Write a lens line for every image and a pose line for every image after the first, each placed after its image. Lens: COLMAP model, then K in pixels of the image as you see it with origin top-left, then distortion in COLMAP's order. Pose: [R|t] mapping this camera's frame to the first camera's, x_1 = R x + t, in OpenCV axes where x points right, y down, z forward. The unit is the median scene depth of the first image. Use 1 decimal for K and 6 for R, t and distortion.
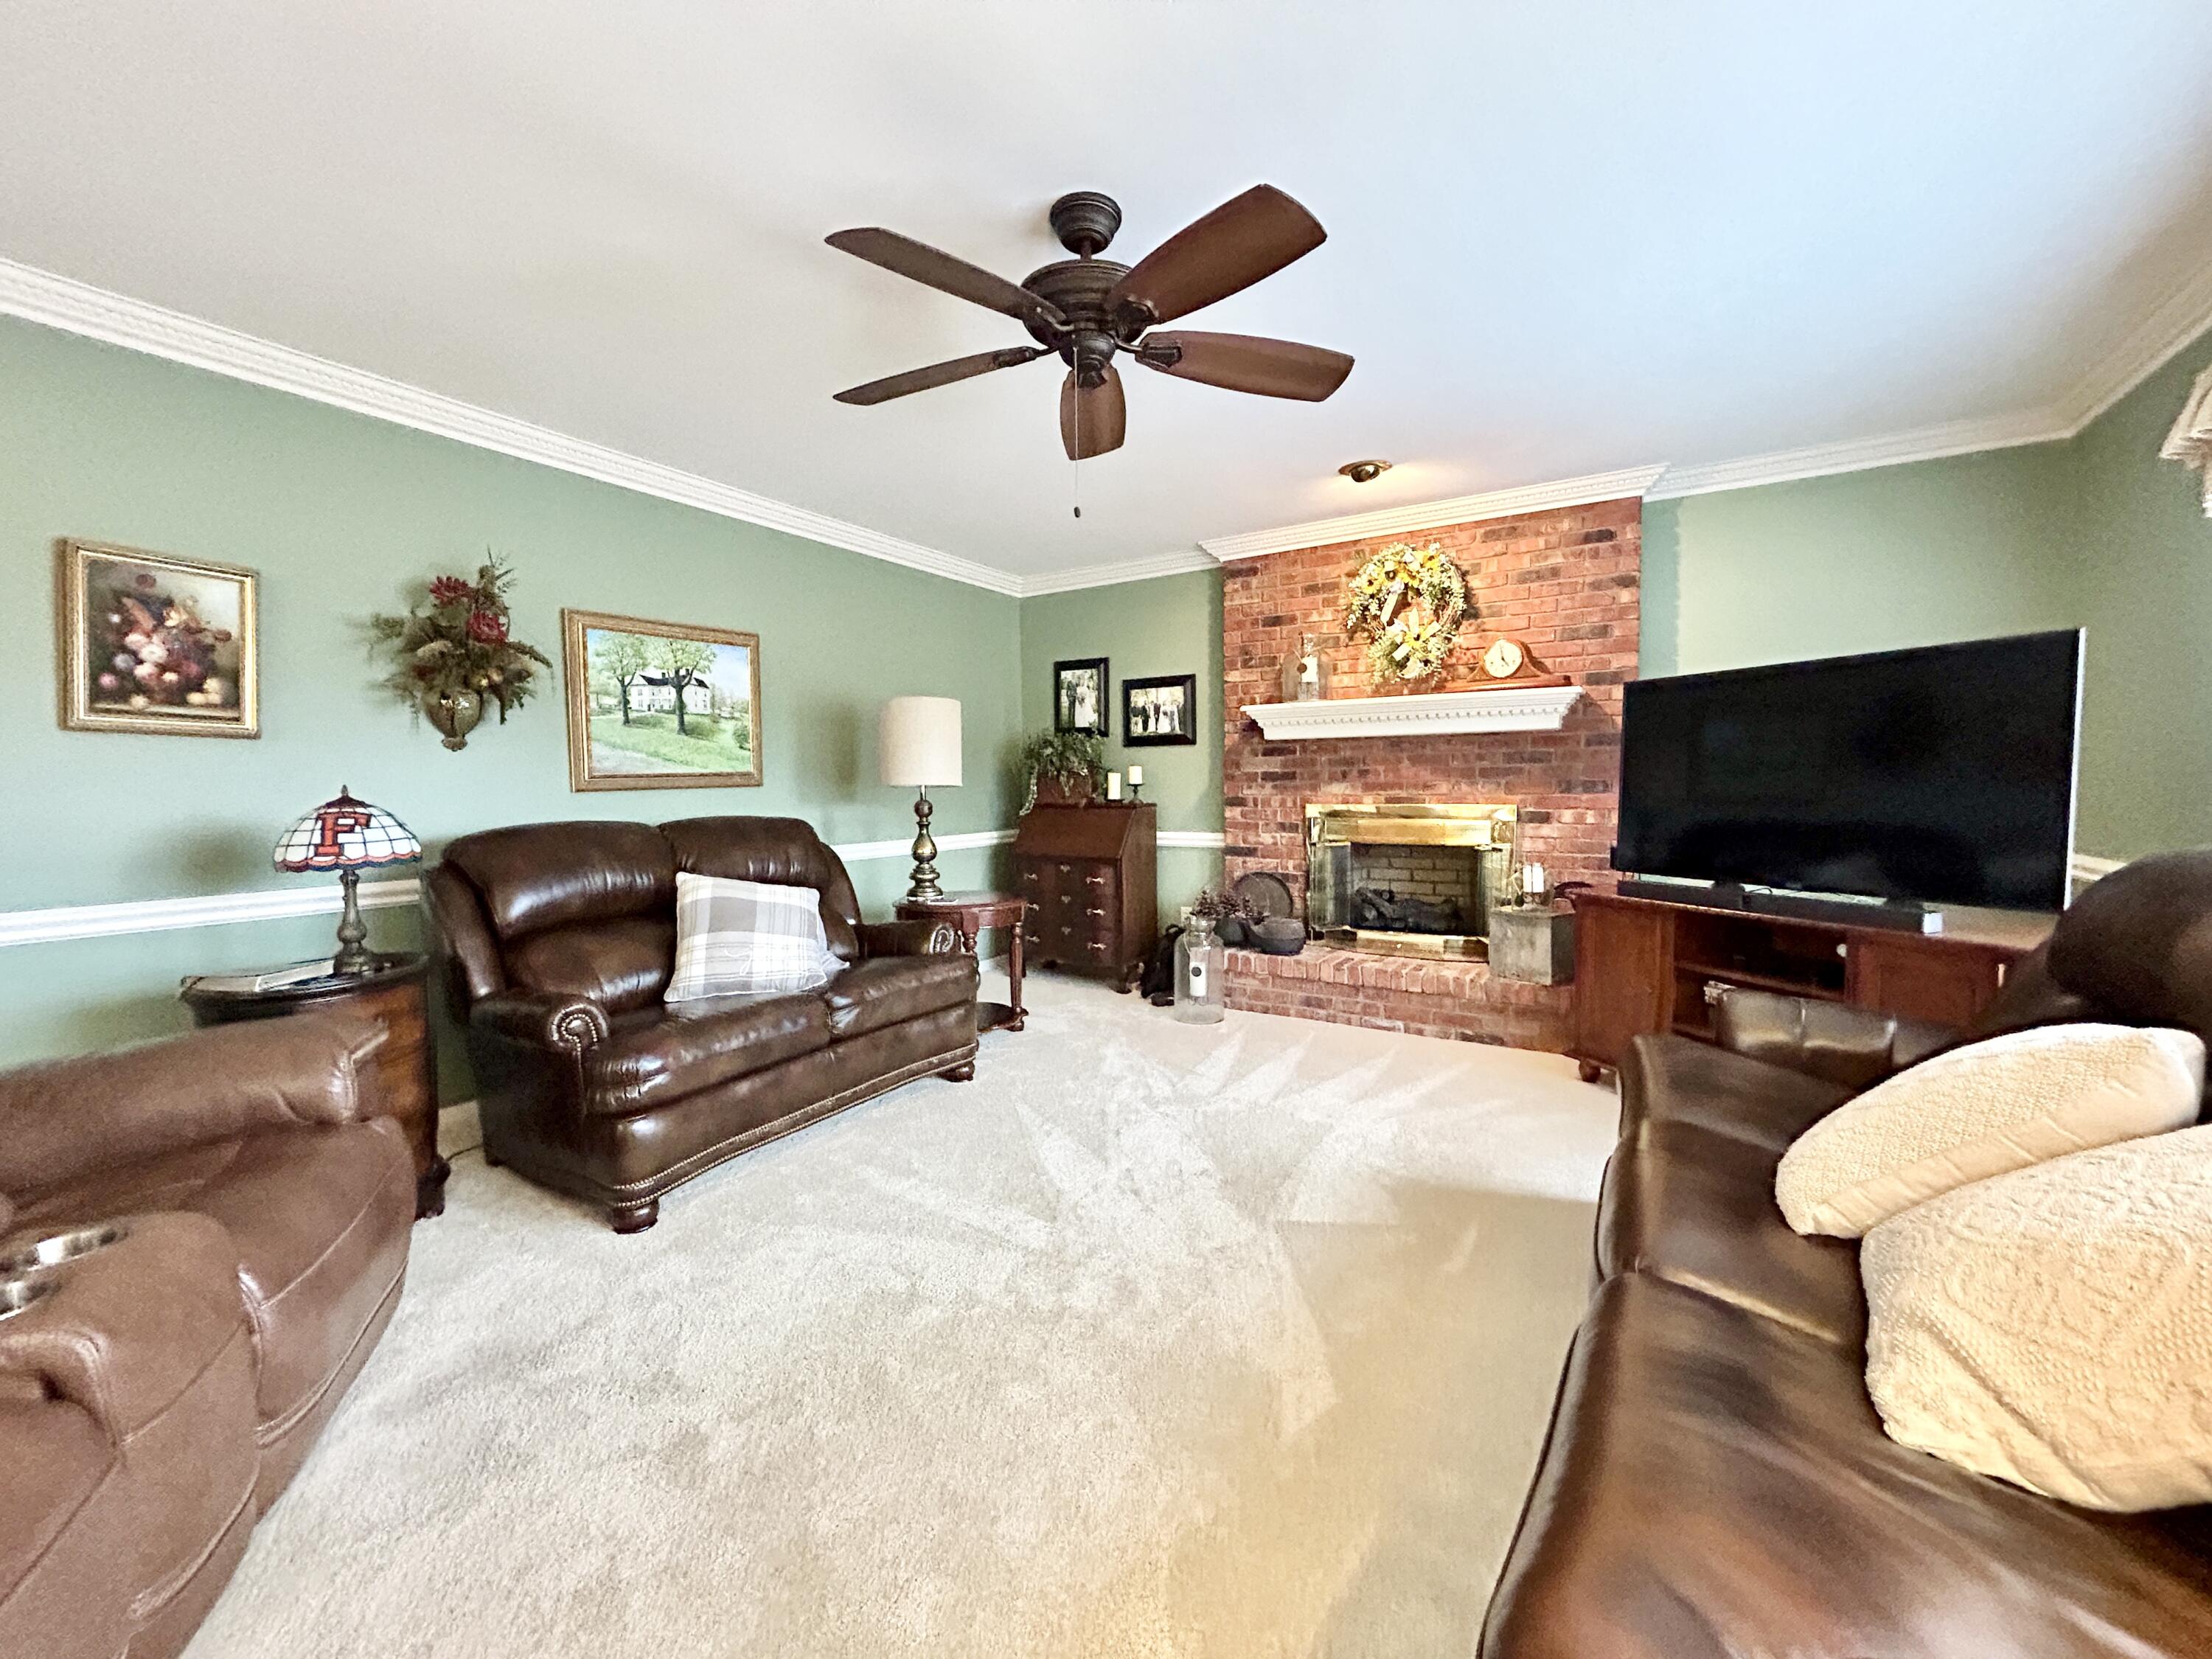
lens RADIAL K [[873.9, 0, 1104.8], [0, 873.9, 818.0], [0, 0, 1]] dist [-0.009005, 0.000035]
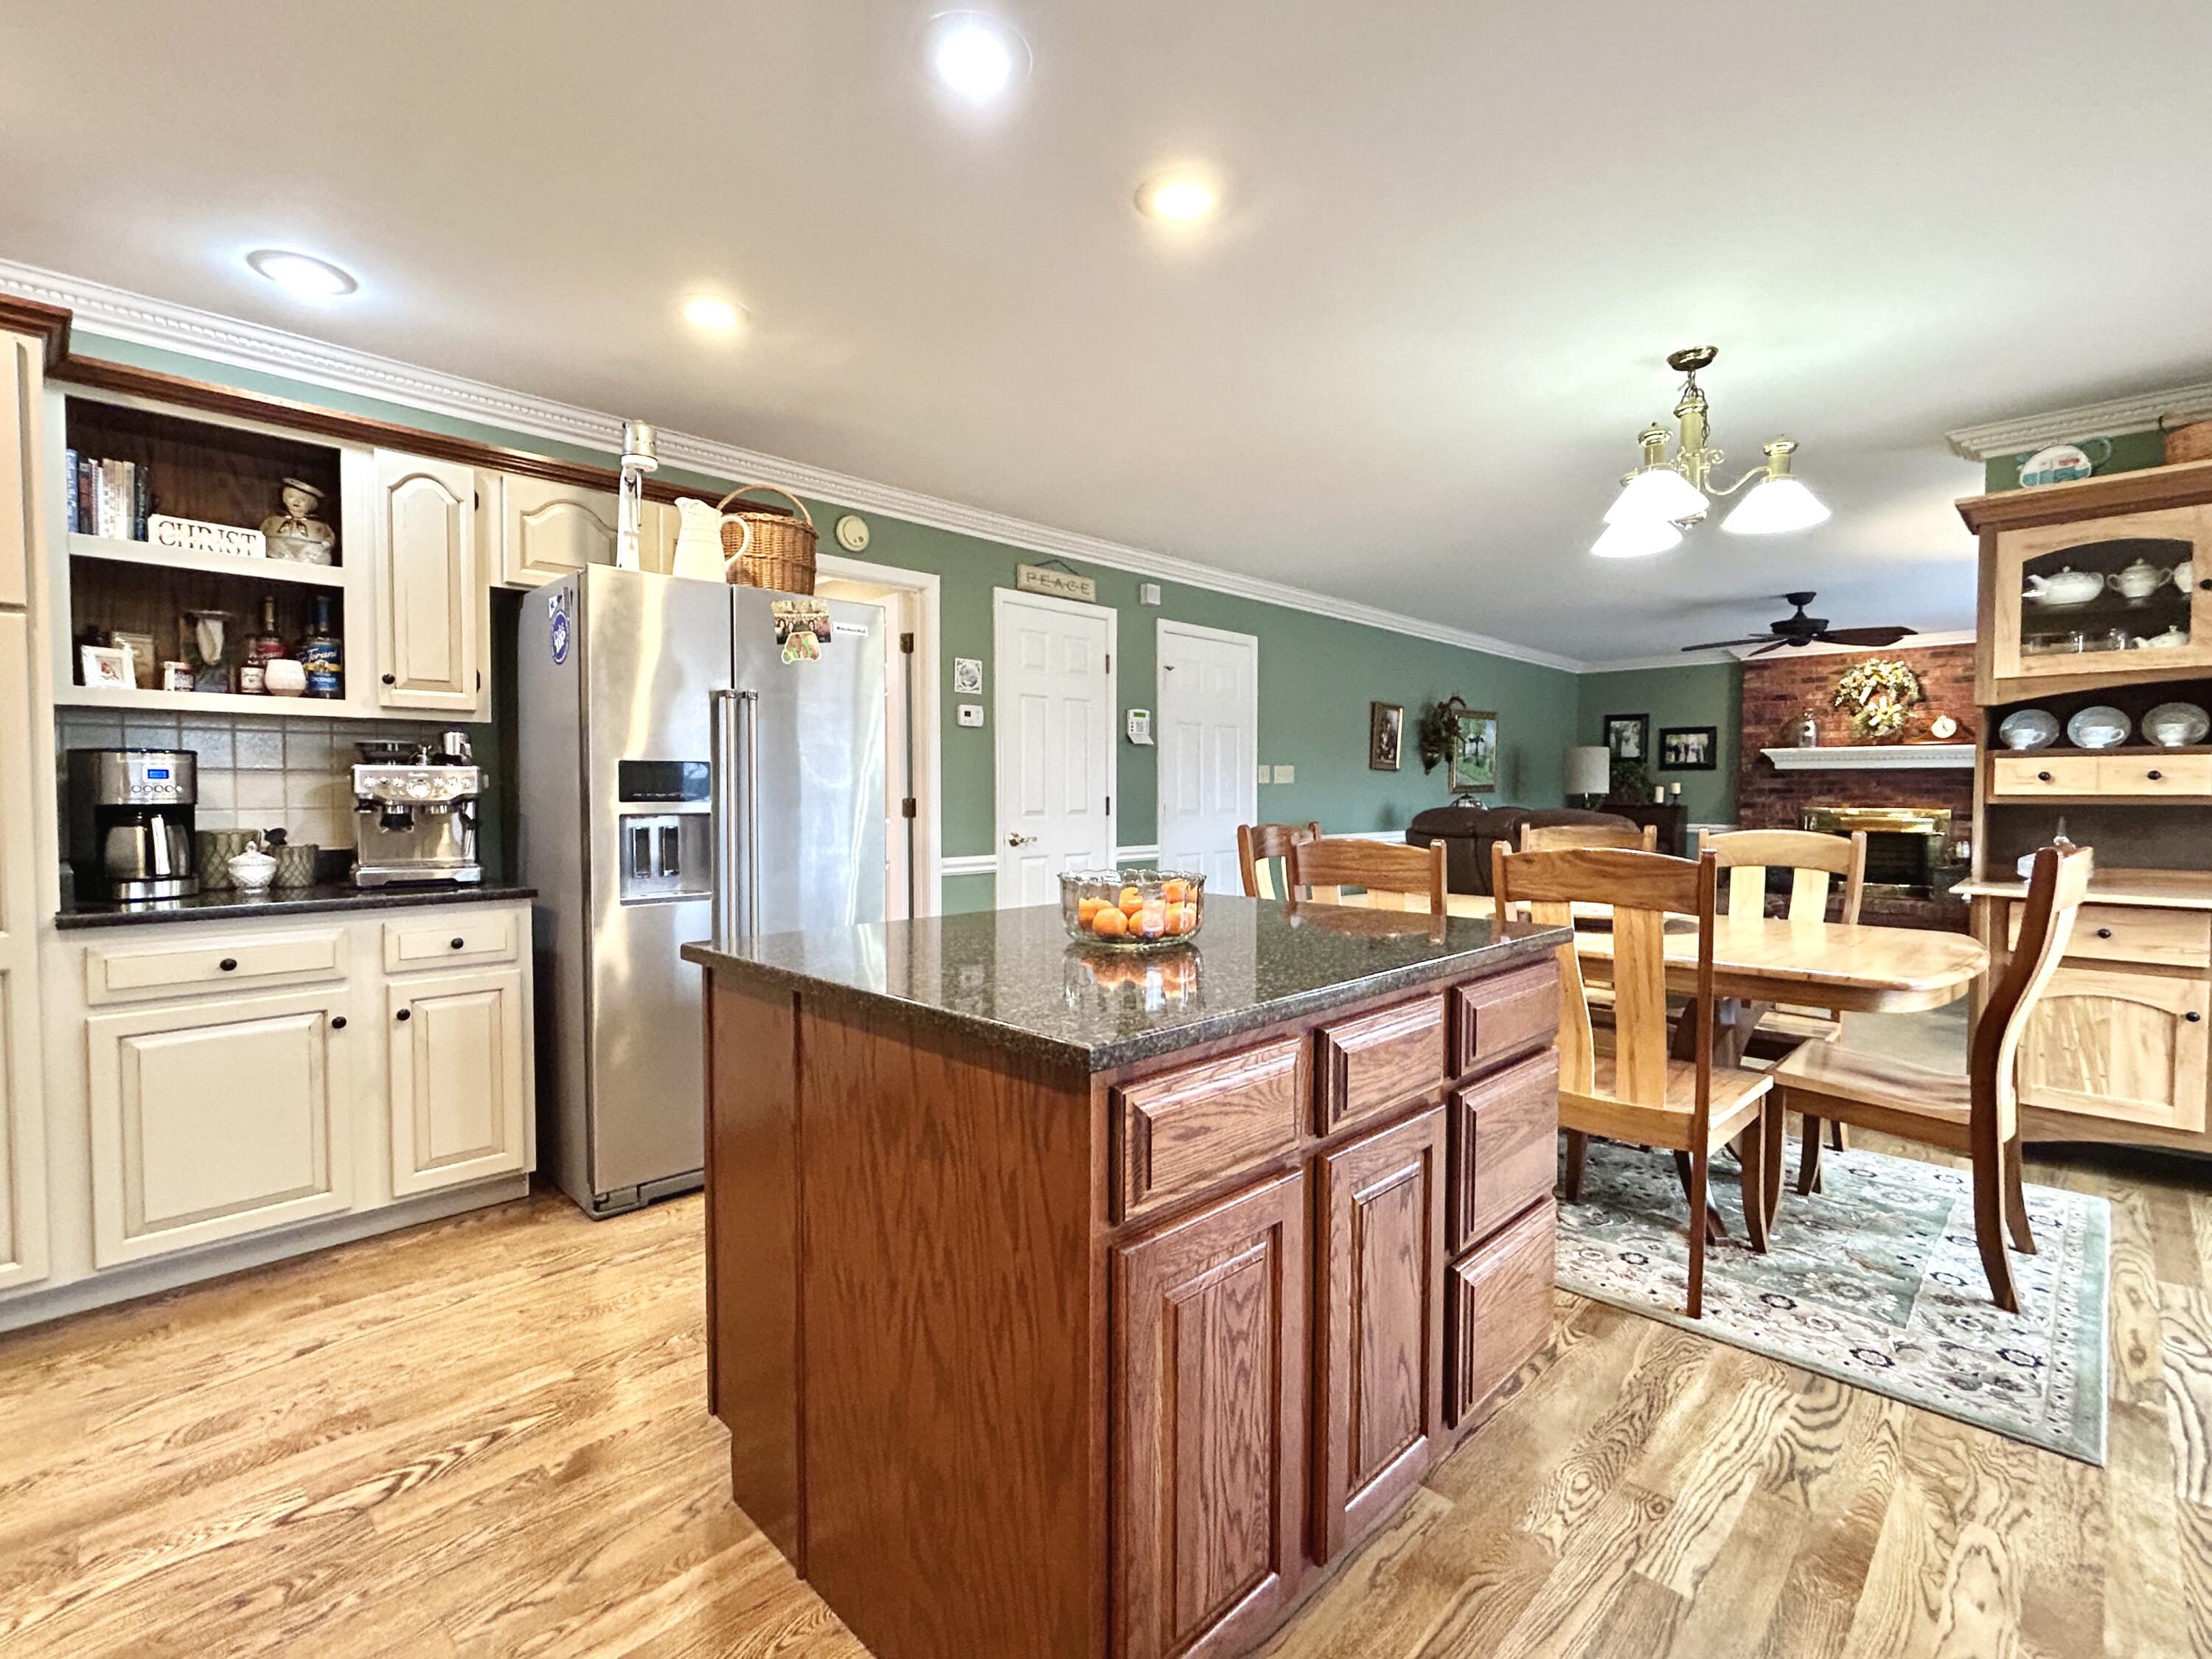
lens RADIAL K [[1022.4, 0, 1104.6], [0, 1022.4, 813.9], [0, 0, 1]] dist [0.004568, 0.000774]
pose [[0.977671, 0.022071, -0.208981, -0.746094], [-0.024751, 0.999641, -0.010219, 0.055589], [0.208681, 0.015164, 0.977866, -1.347770]]
